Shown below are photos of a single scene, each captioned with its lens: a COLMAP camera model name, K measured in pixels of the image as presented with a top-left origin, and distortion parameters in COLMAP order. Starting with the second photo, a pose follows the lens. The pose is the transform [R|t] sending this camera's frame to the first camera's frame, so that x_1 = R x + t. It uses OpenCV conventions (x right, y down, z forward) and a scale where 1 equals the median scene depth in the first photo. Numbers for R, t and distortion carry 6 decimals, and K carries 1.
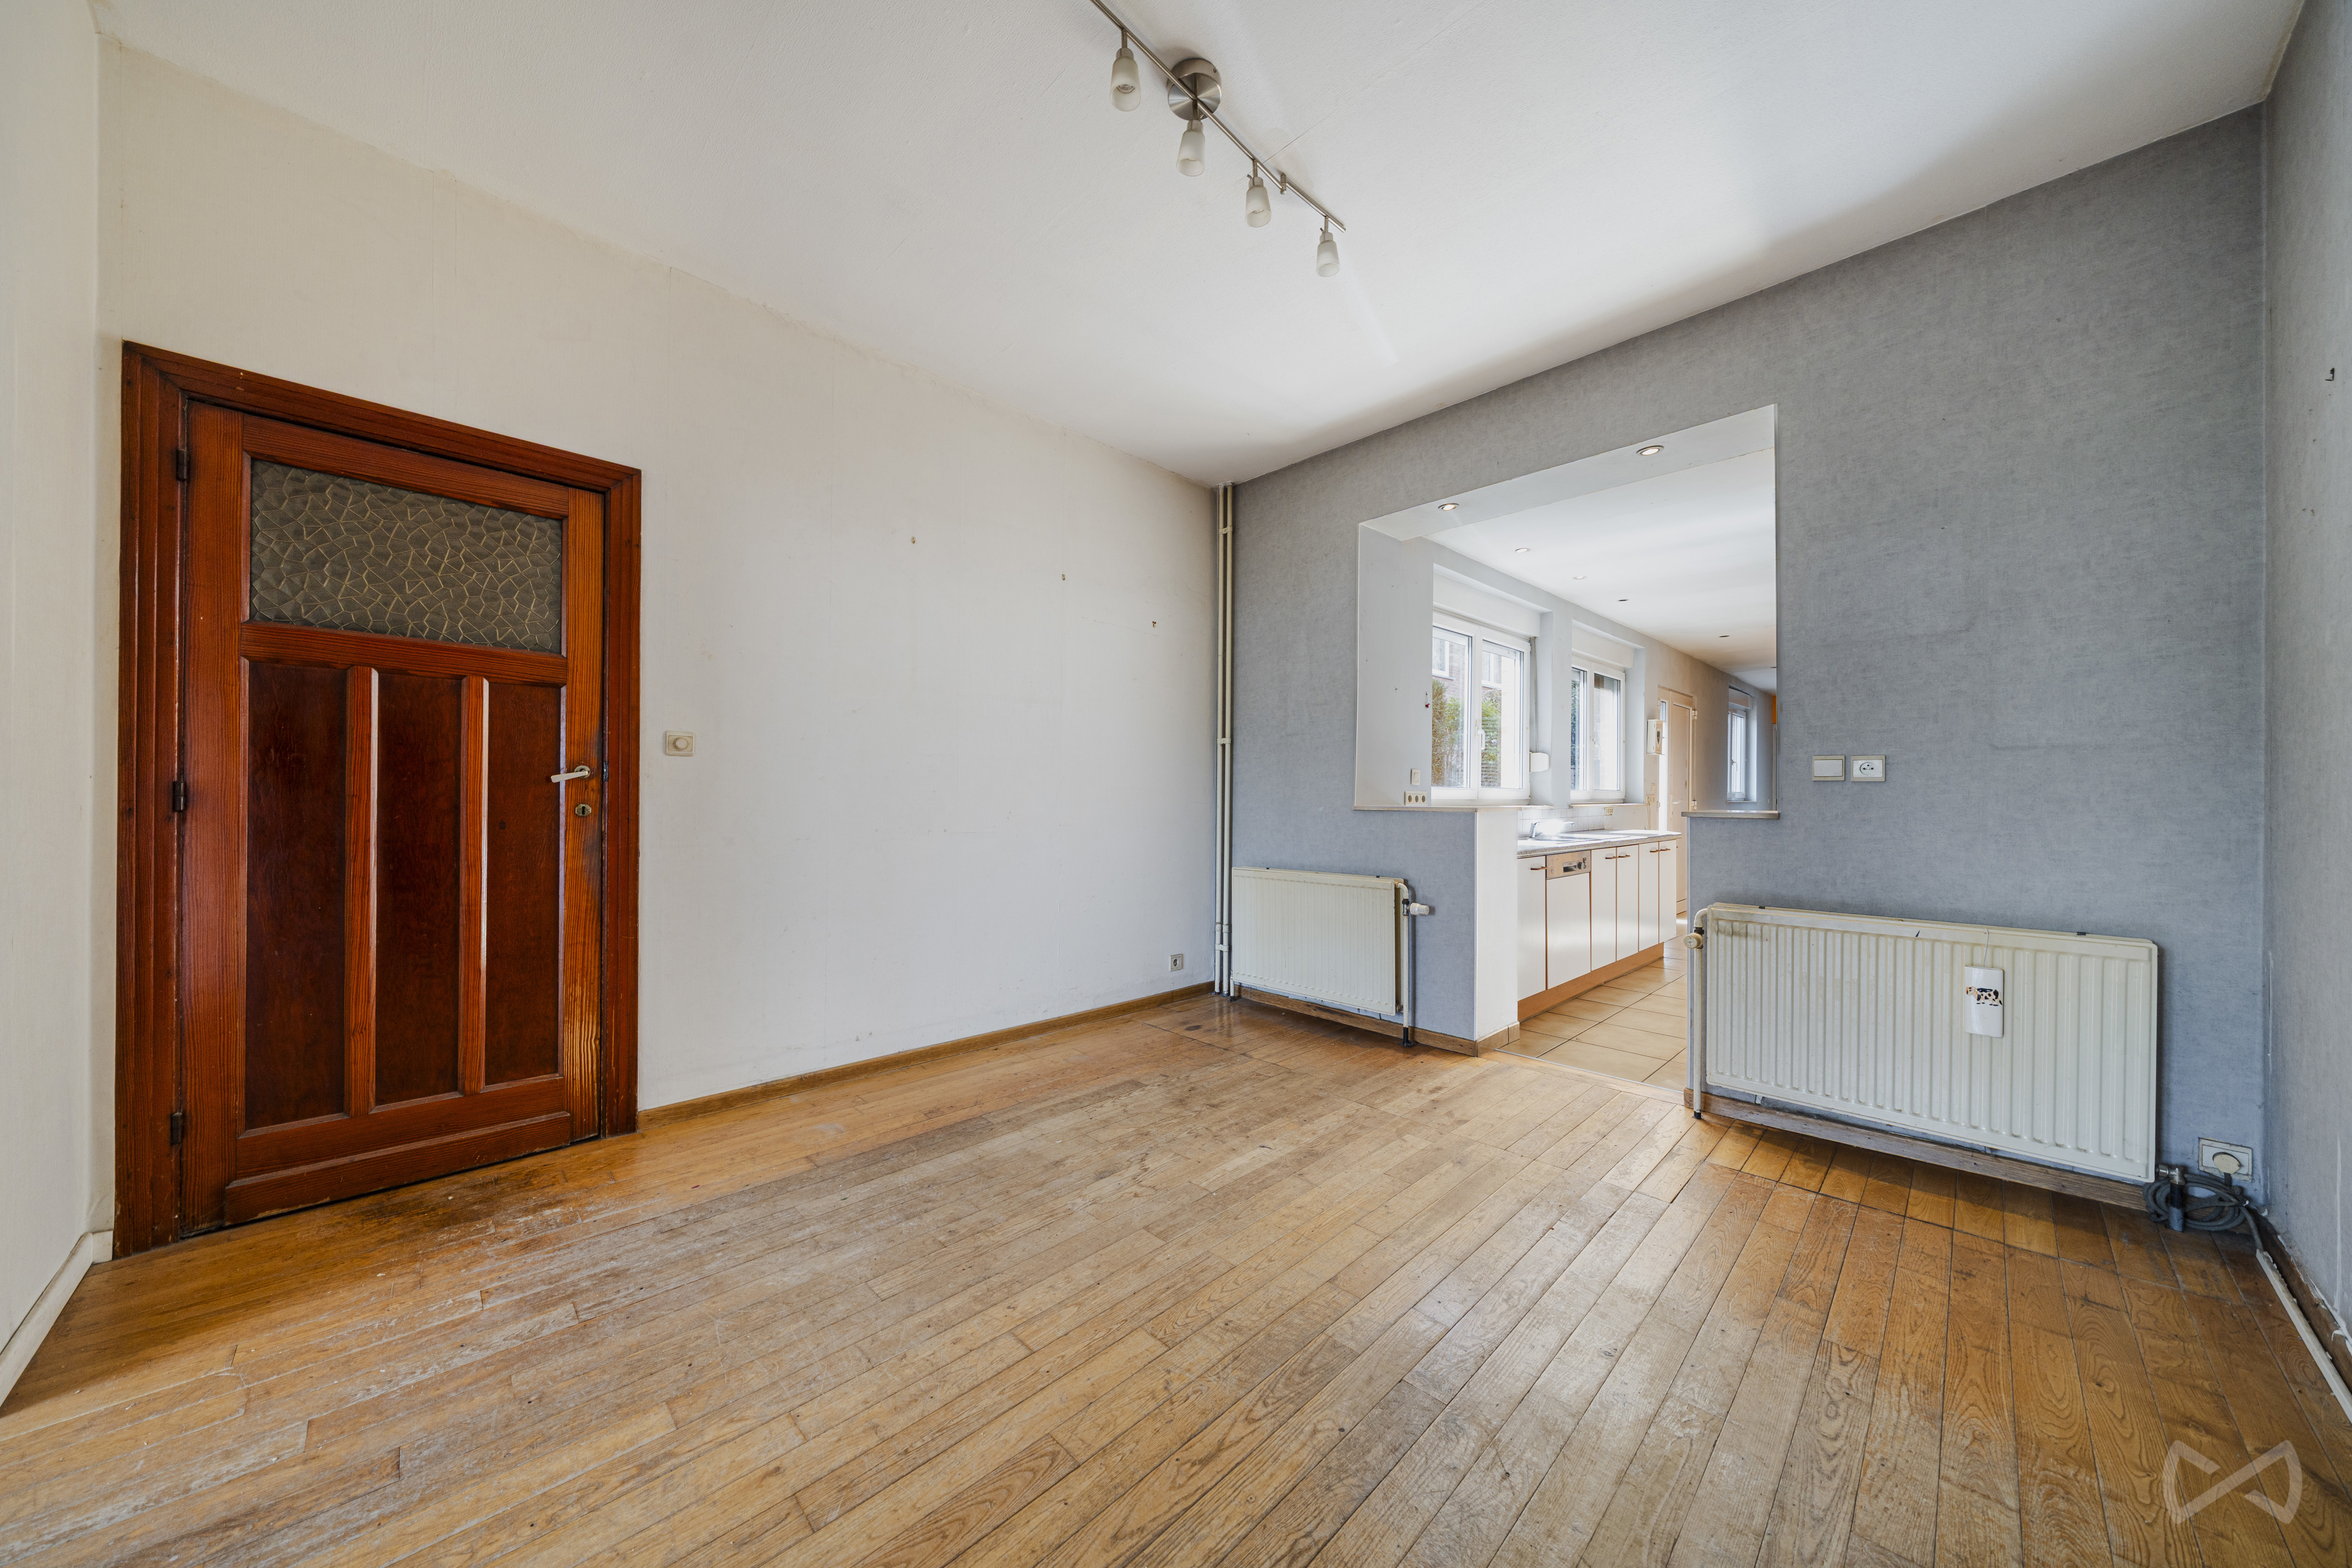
lens RADIAL K [[794.6, 0, 1173.7], [0, 794.6, 792.6], [0, 0, 1]] dist [-0.006406, 0.000073]
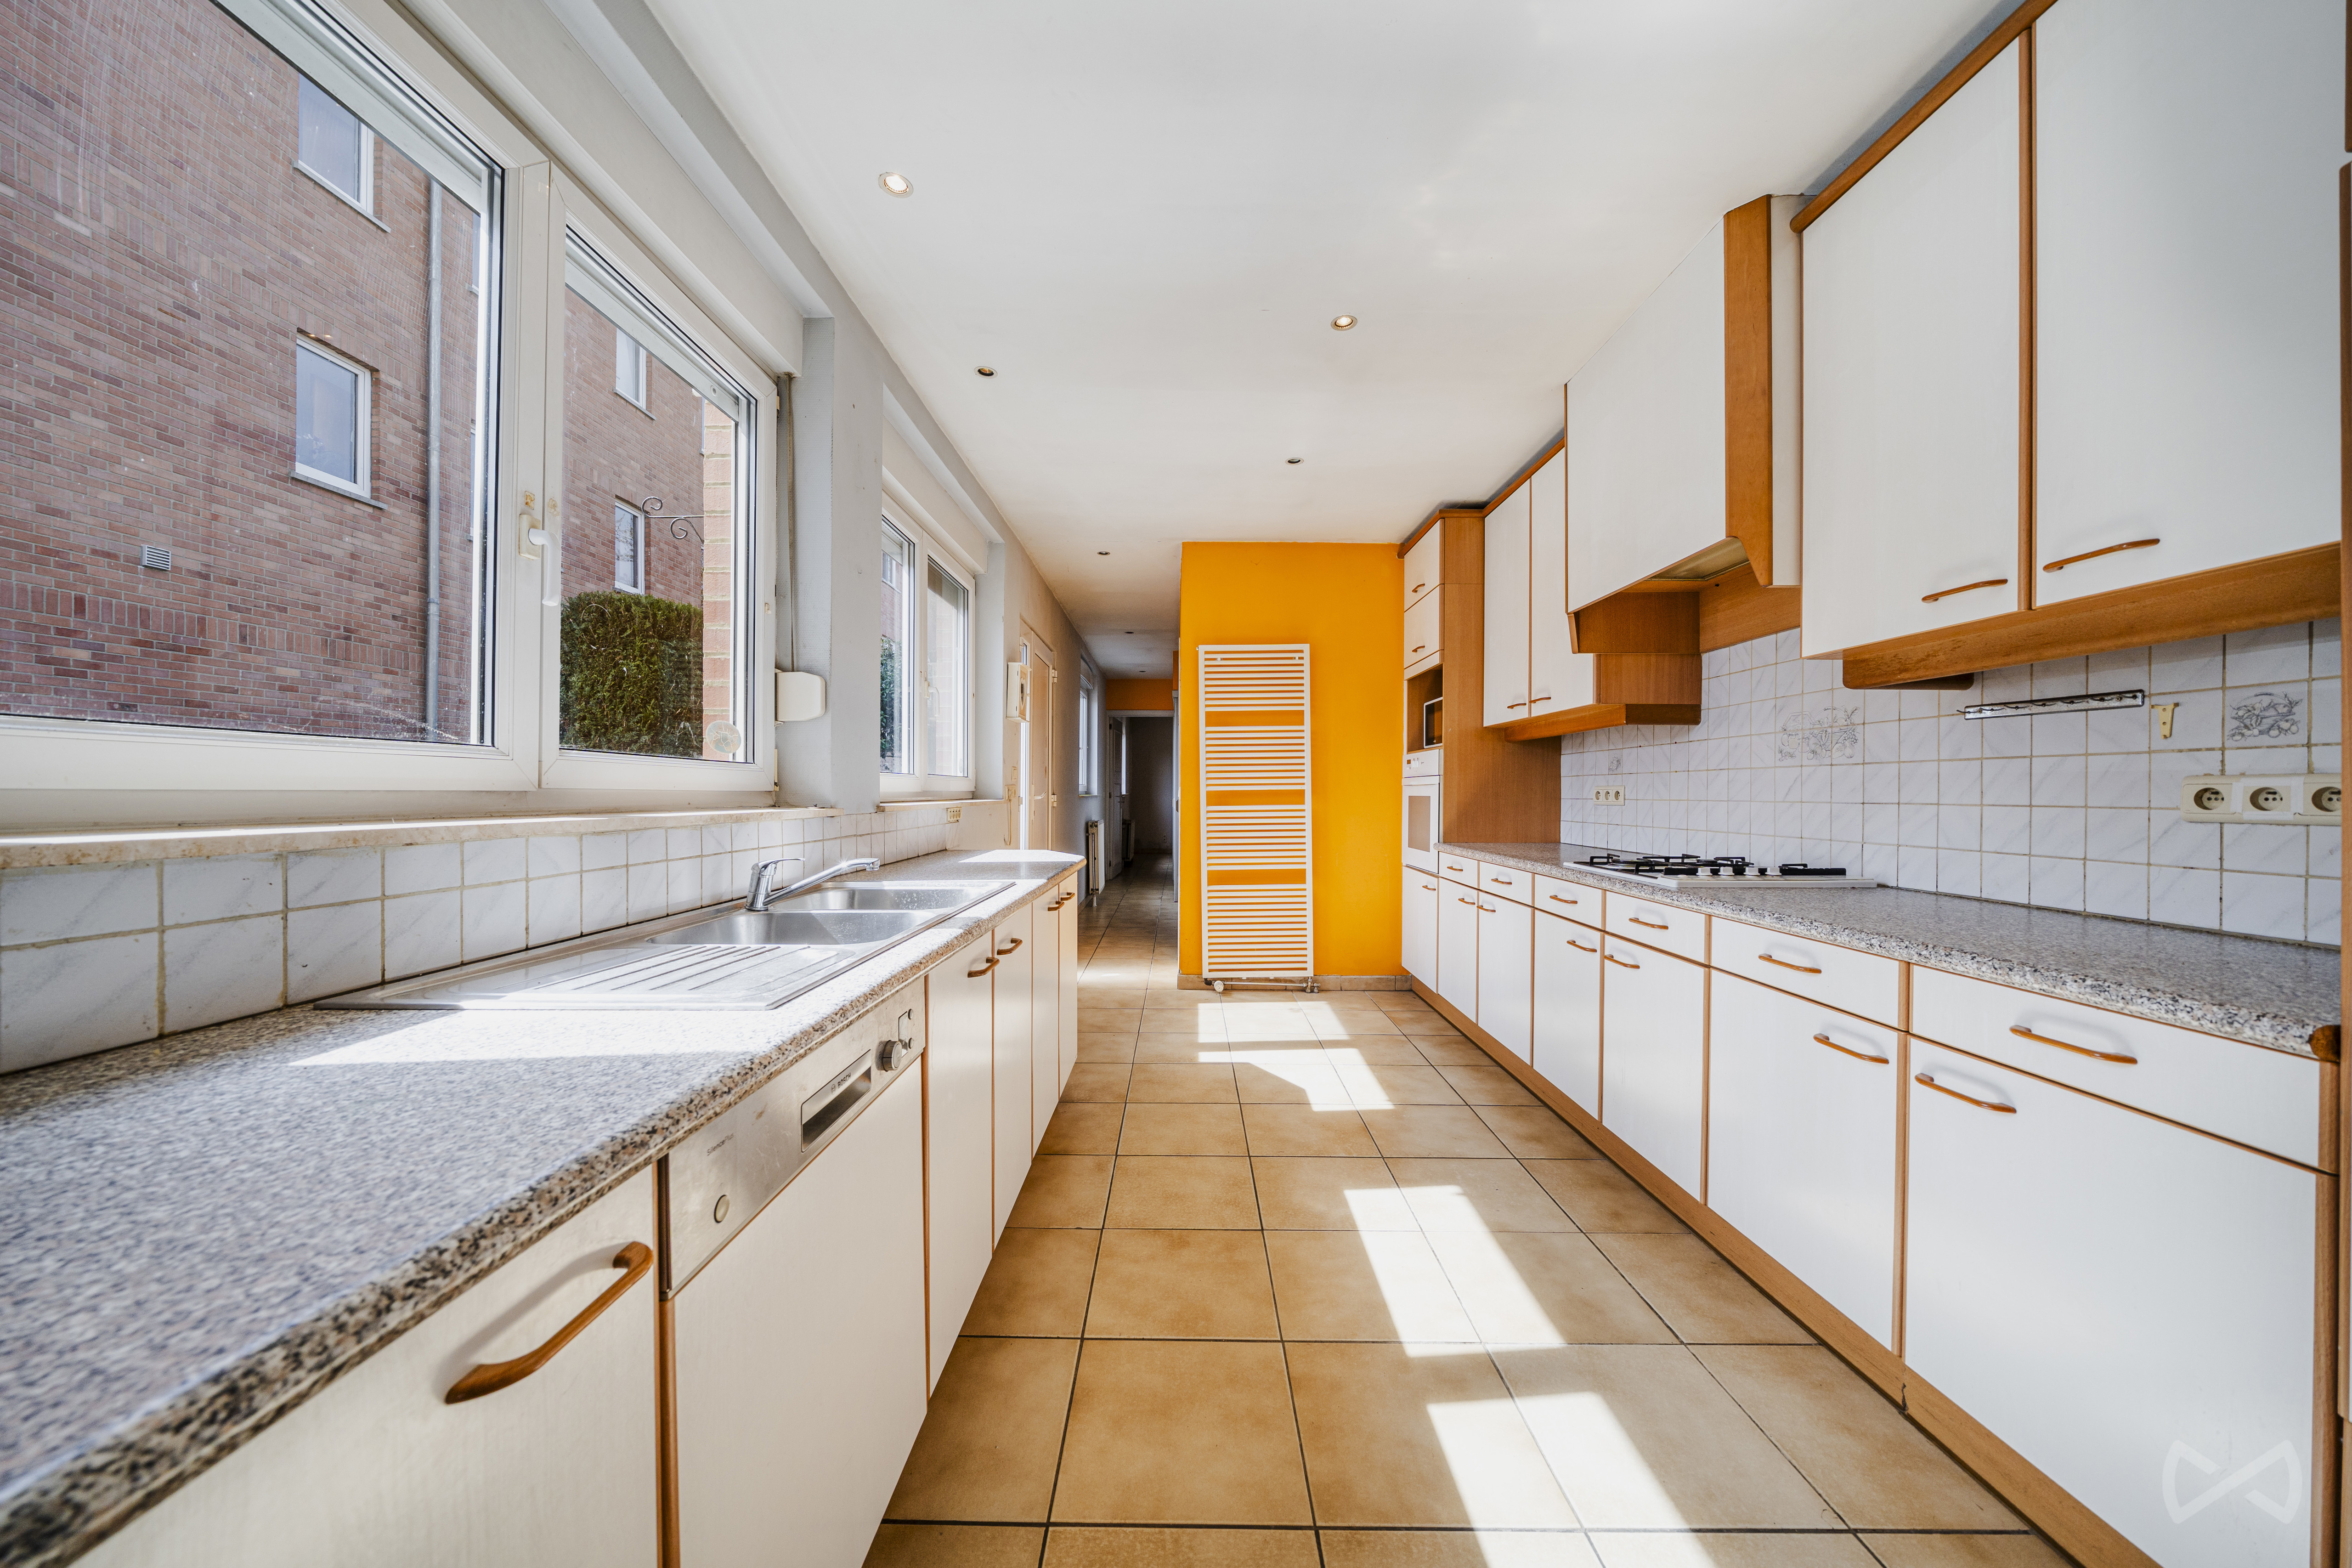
lens RADIAL K [[794.6, 0, 1173.7], [0, 794.6, 792.6], [0, 0, 1]] dist [-0.006406, 0.000073]
pose [[0.699652, -0.002173, 0.714481, 0.312299], [-0.001302, 0.999990, 0.004316, 0.006617], [-0.714483, -0.003950, 0.699642, 0.599285]]
